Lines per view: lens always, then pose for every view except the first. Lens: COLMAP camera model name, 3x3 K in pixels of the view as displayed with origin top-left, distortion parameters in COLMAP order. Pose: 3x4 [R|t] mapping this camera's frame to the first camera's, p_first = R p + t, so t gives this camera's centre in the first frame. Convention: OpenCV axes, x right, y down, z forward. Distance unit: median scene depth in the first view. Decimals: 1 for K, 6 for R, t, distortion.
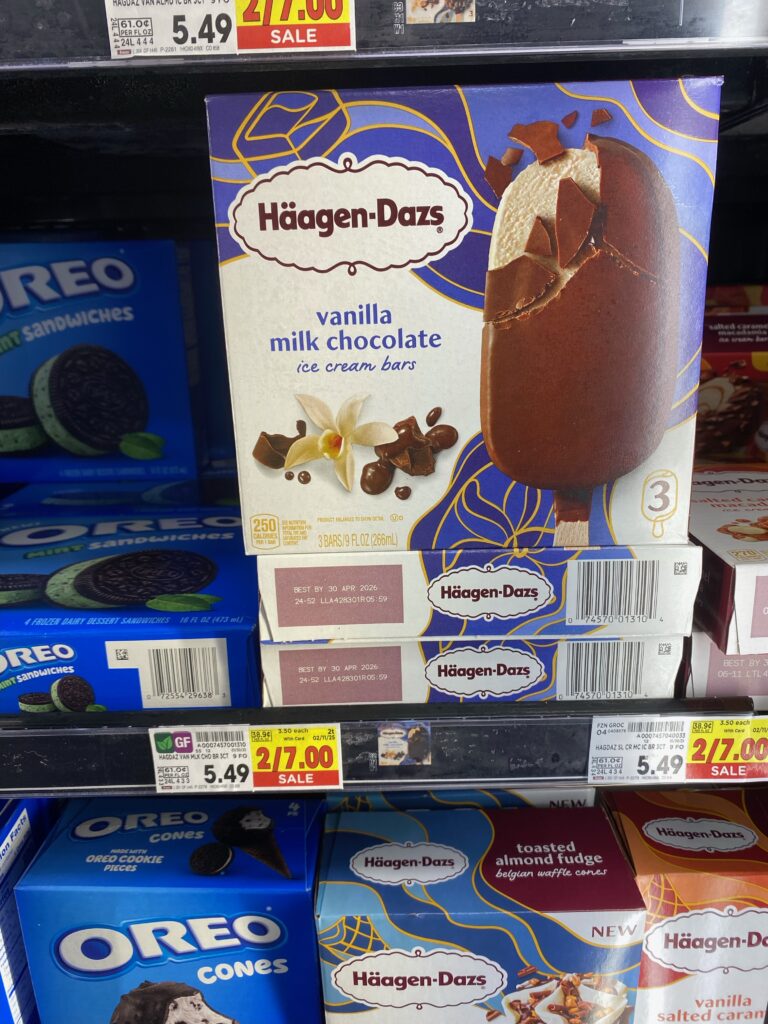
lens RADIAL K [[707.0, 0, 385.6], [0, 707.0, 517.8], [0, 0, 1]] dist [-0.010590, -0.013214]
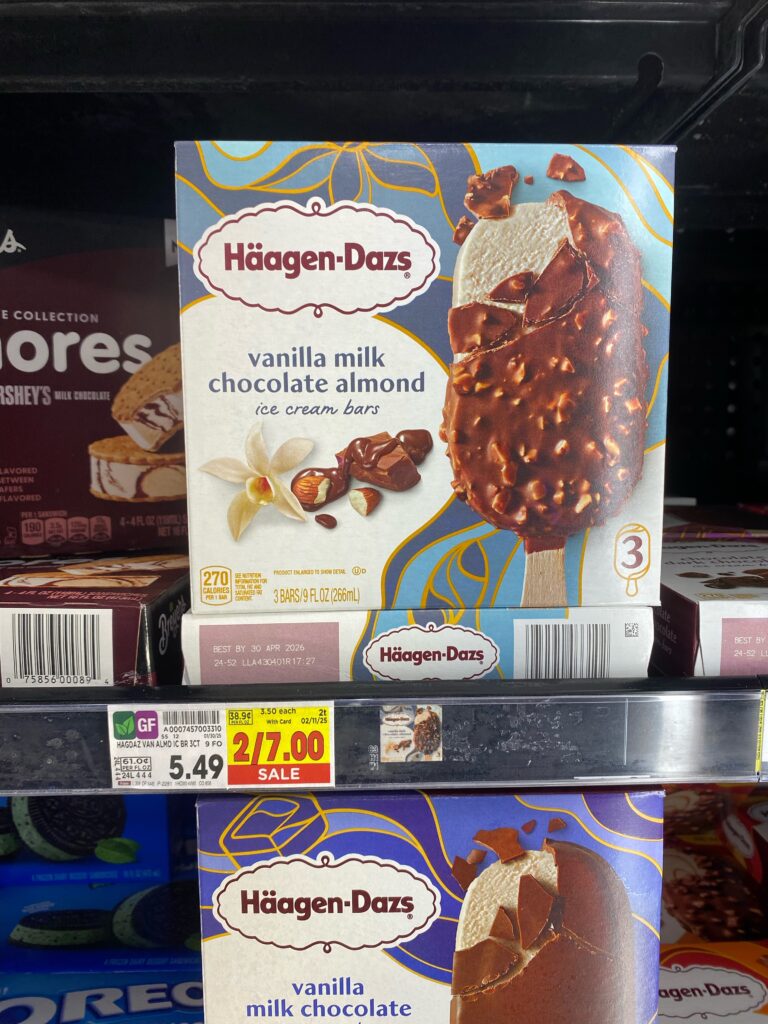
lens RADIAL K [[707.0, 0, 379.6], [0, 707.0, 516.8], [0, 0, 1]] dist [-0.010590, -0.013214]
pose [[0.999647, 0.017410, 0.020068, -0.001251], [-0.013195, 0.980968, -0.193723, -0.799817], [-0.023059, 0.193390, 0.980851, -0.165000]]
